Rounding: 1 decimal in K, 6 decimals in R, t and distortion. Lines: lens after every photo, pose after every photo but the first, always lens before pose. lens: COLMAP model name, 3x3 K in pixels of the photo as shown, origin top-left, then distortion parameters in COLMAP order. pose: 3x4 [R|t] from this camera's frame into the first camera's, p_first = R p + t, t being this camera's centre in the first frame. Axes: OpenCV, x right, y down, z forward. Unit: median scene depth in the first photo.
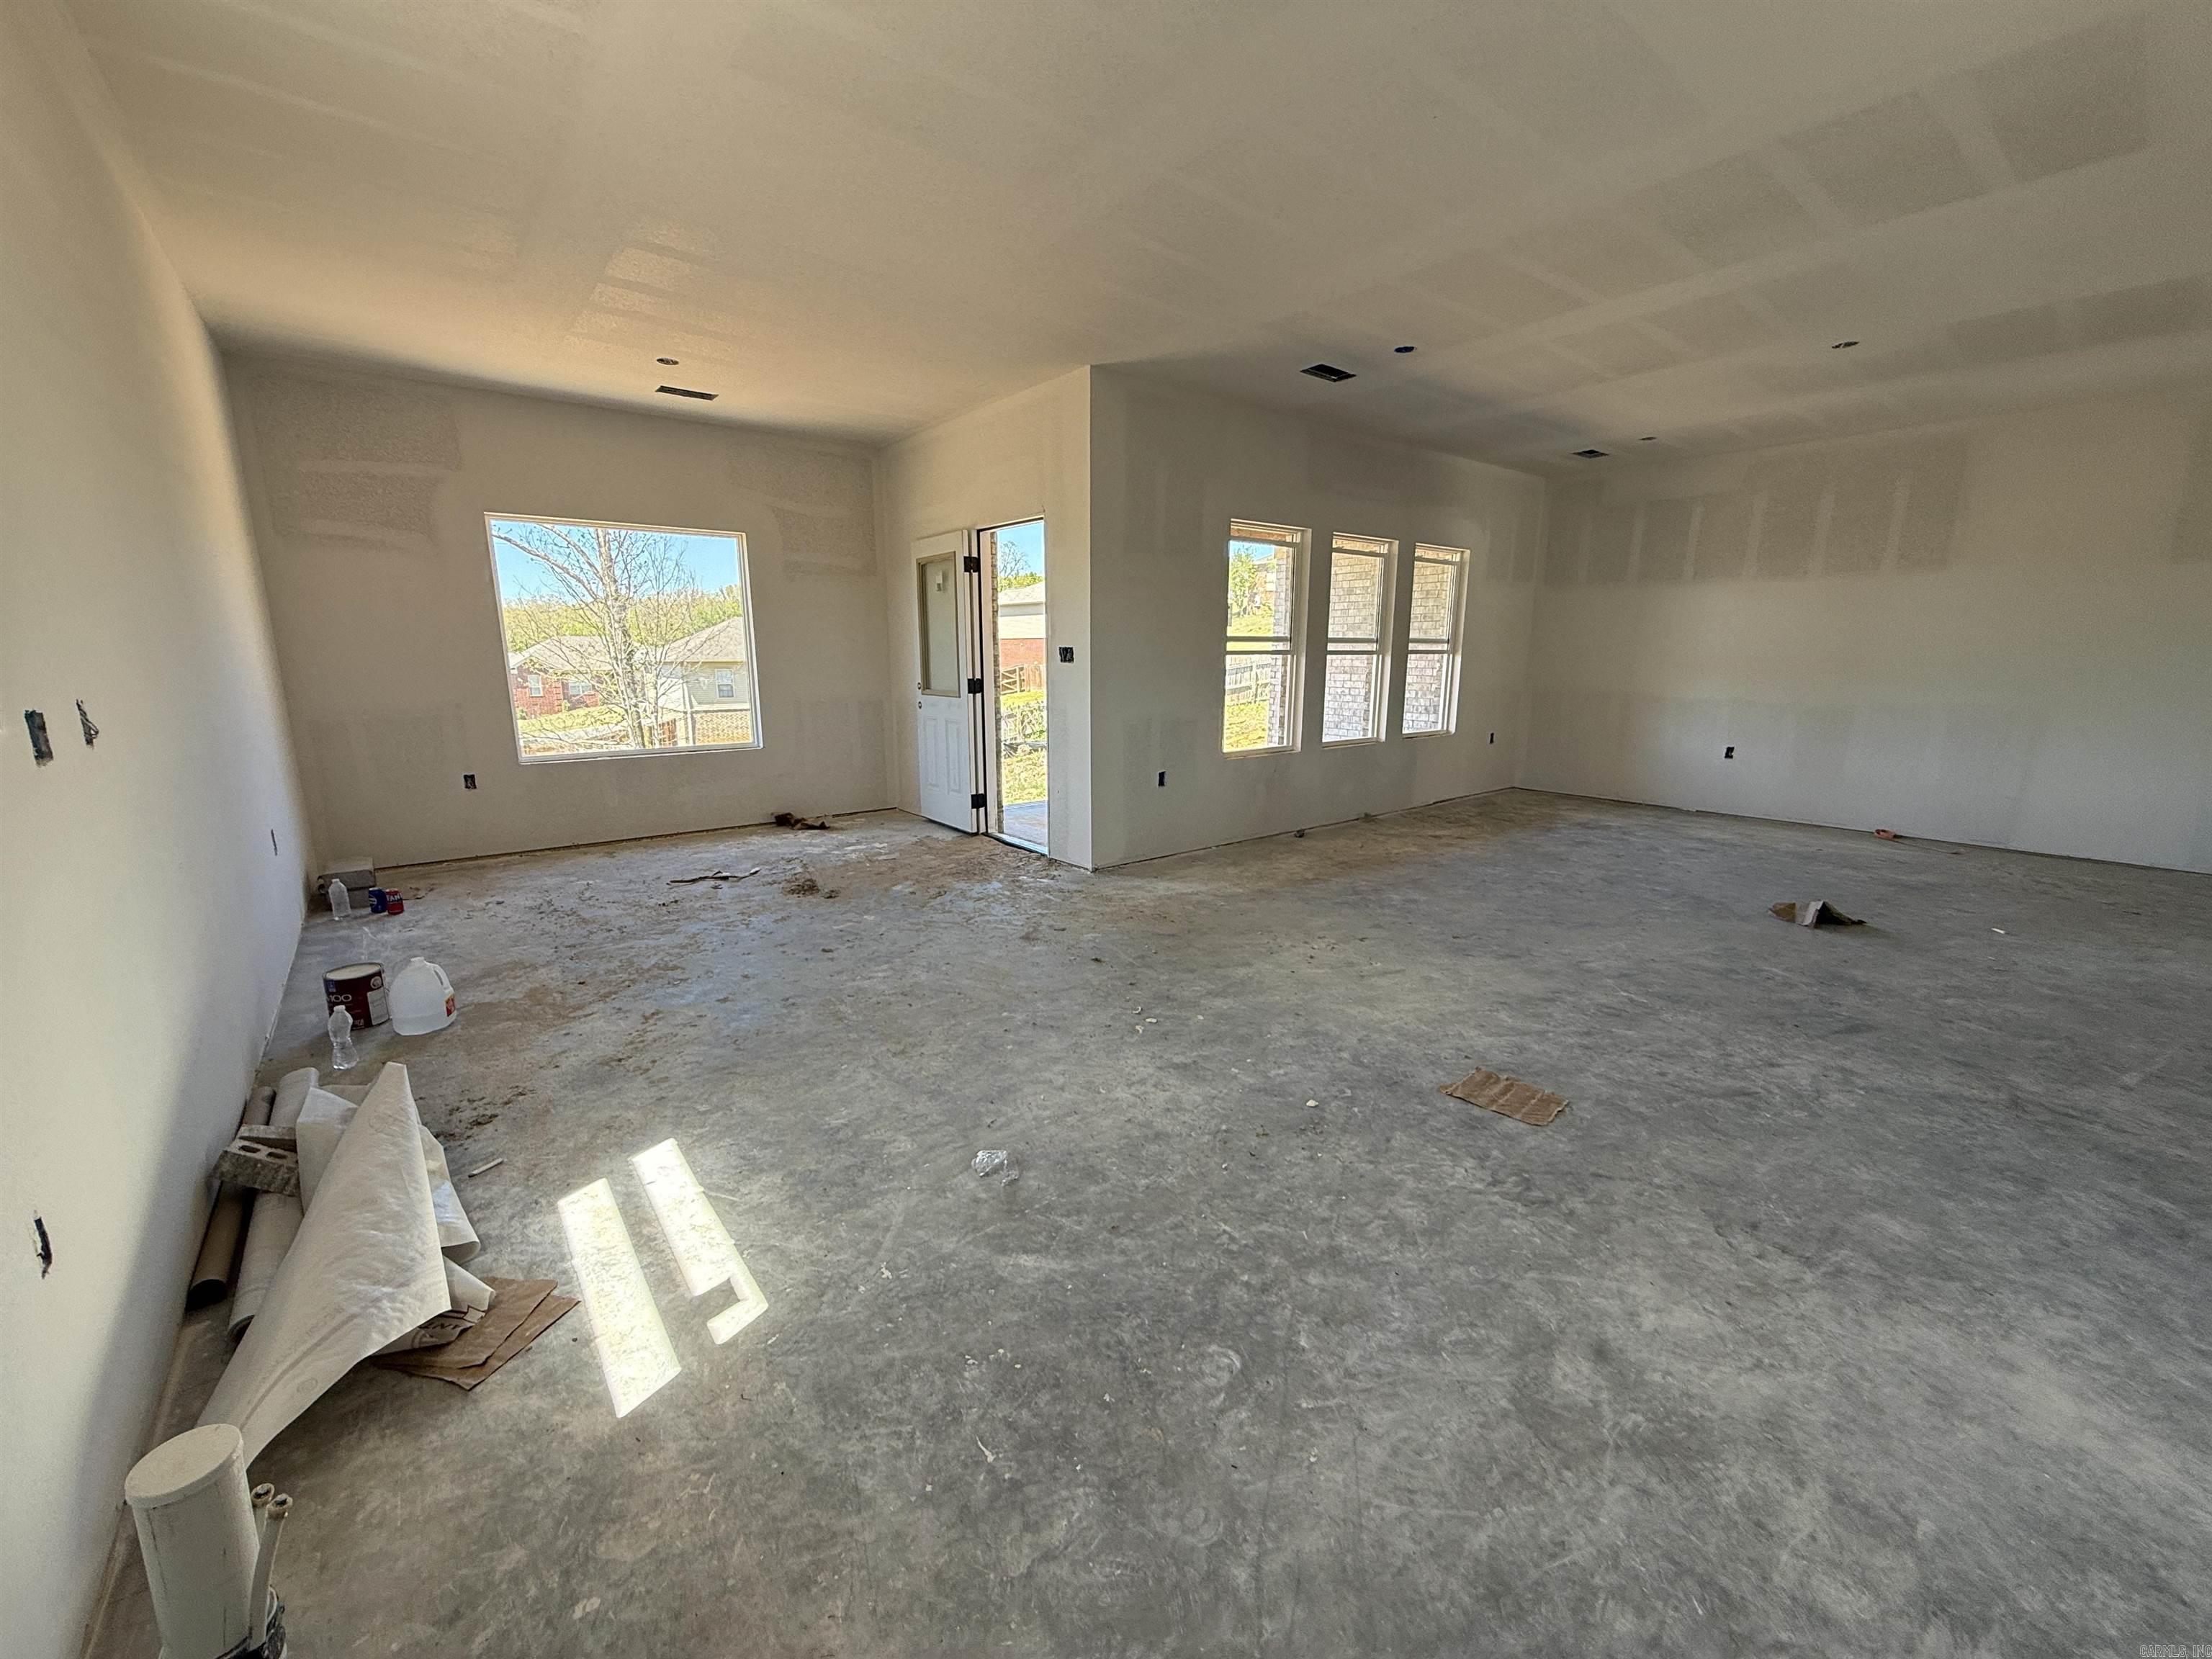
lens RADIAL K [[876.5, 0, 1099.0], [0, 876.5, 831.7], [0, 0, 1]] dist [-0.001614, -0.000172]
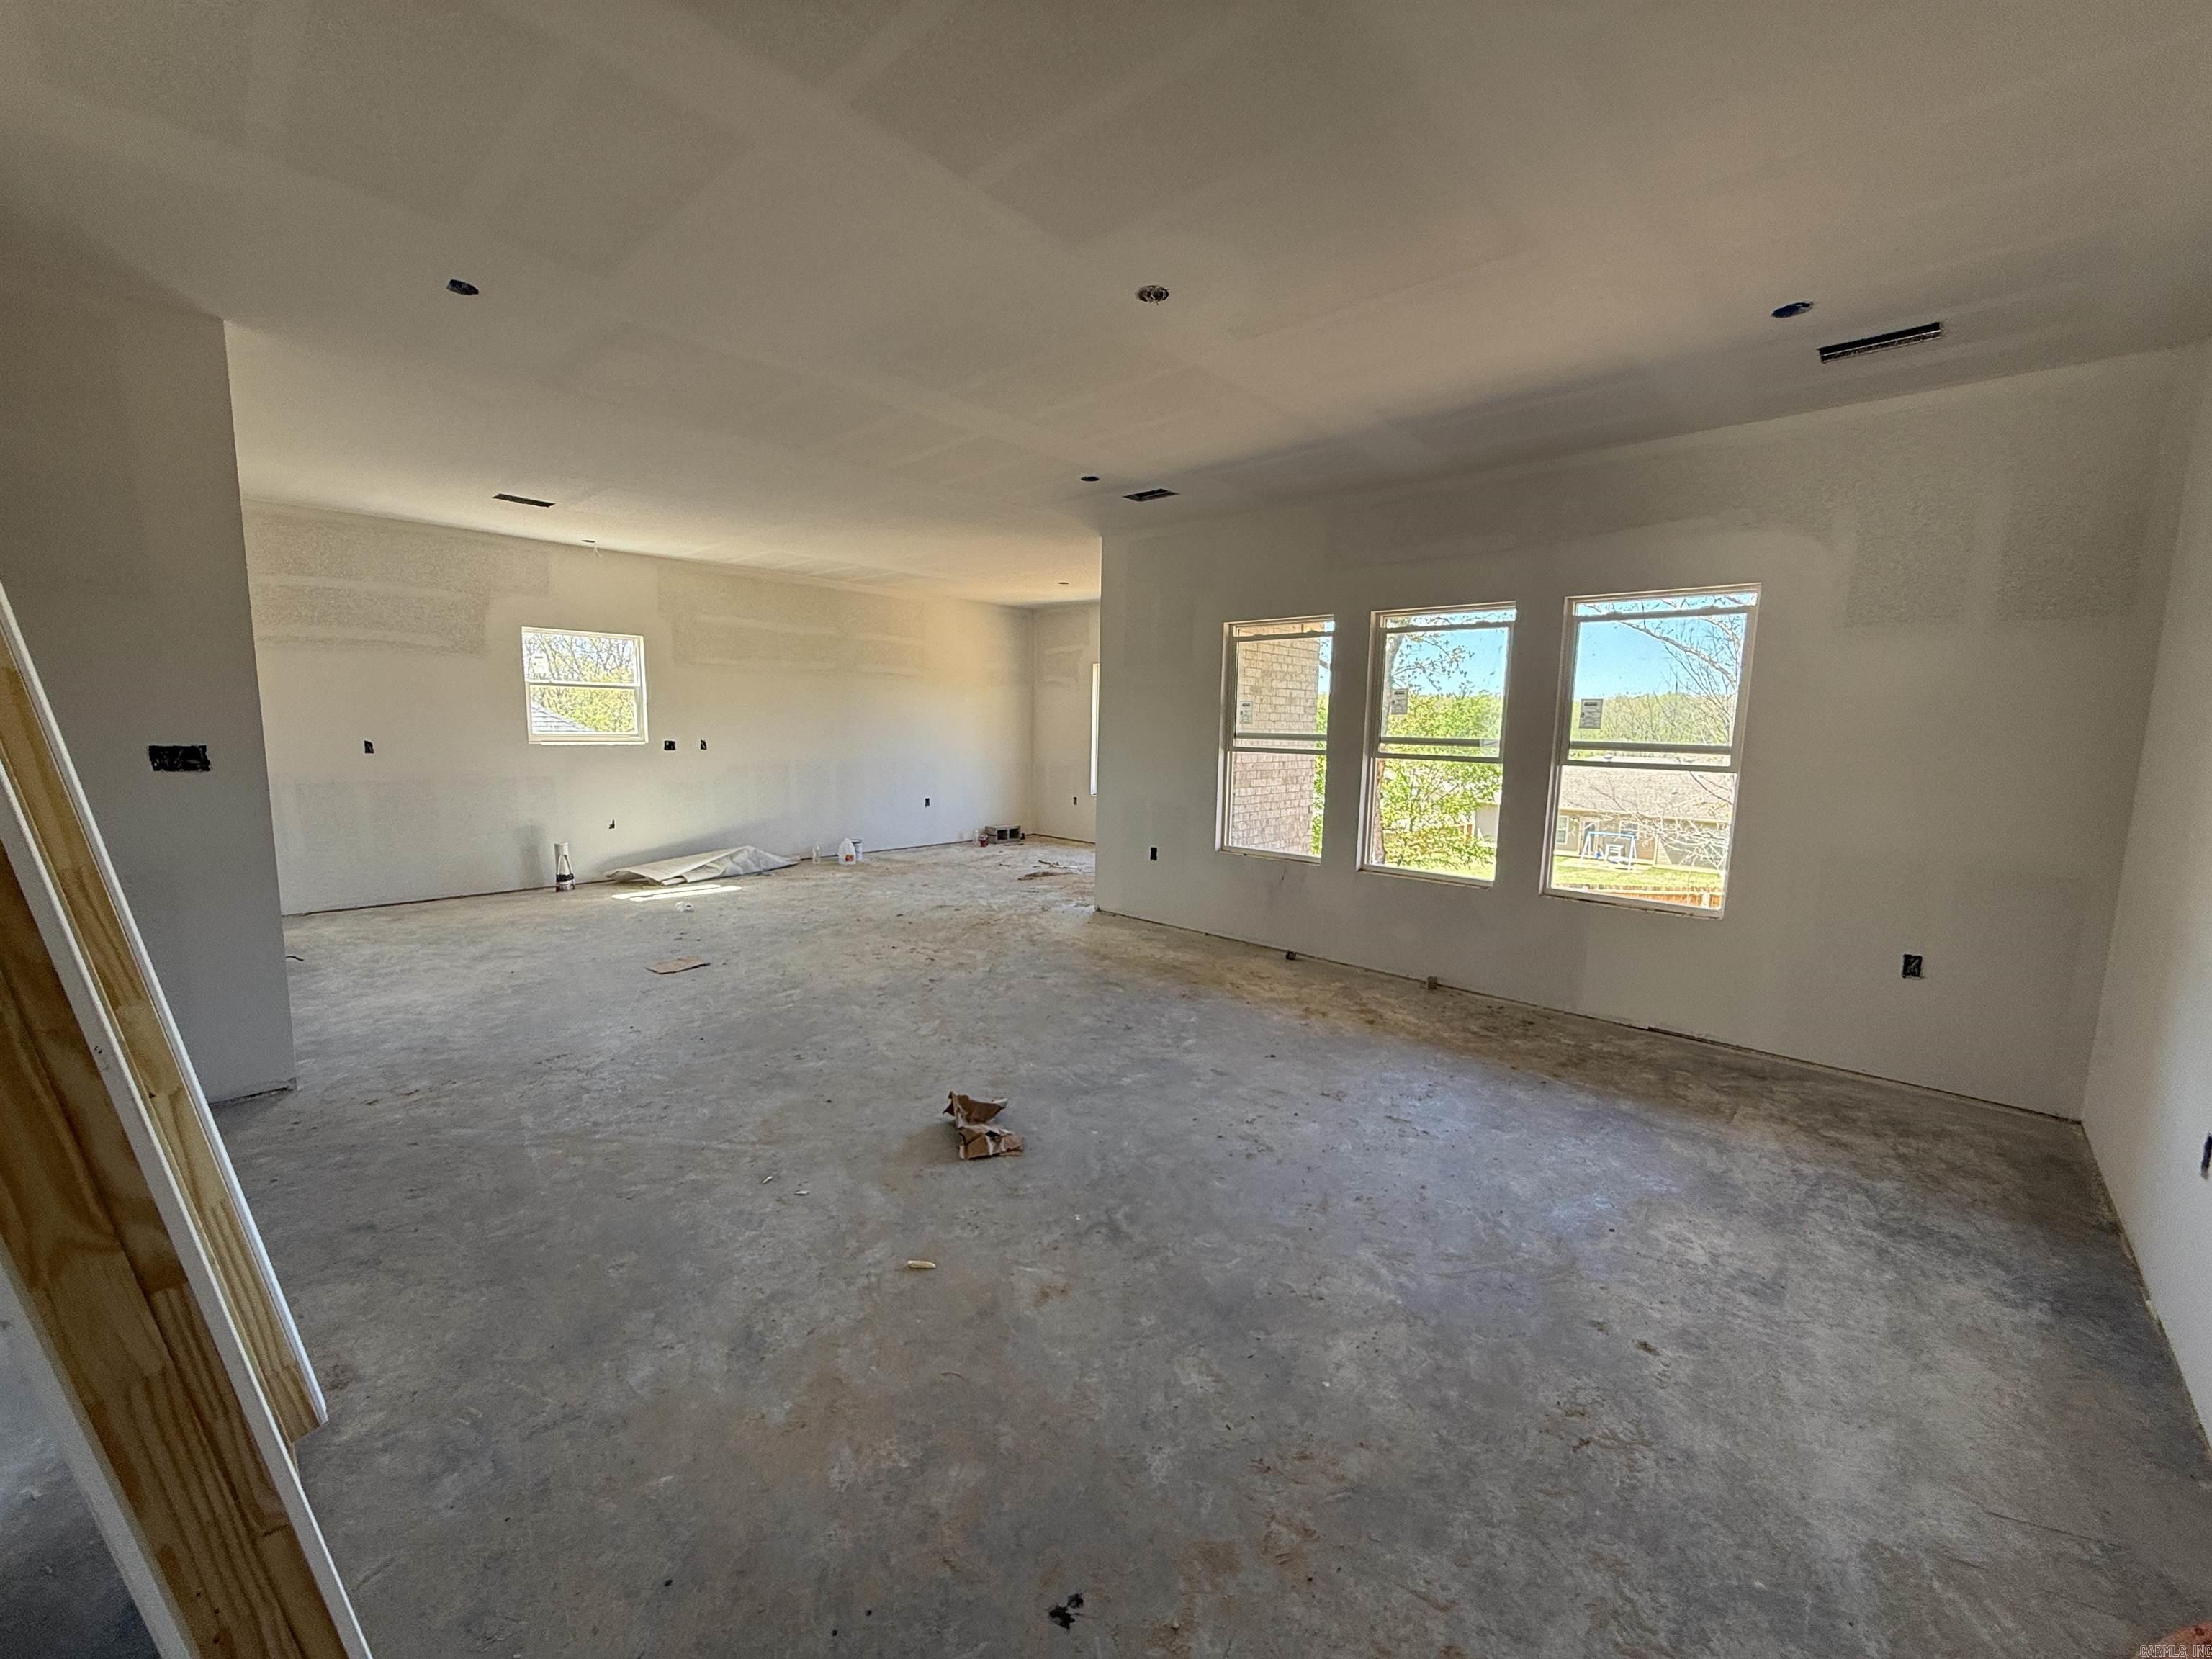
lens RADIAL K [[876.5, 0, 1099.0], [0, 876.5, 831.7], [0, 0, 1]] dist [-0.001614, -0.000172]
pose [[0.144806, 0.124510, -0.981595, 1.031344], [-0.221151, 0.971027, 0.090545, -0.152966], [0.964429, 0.203969, 0.168146, 0.633347]]
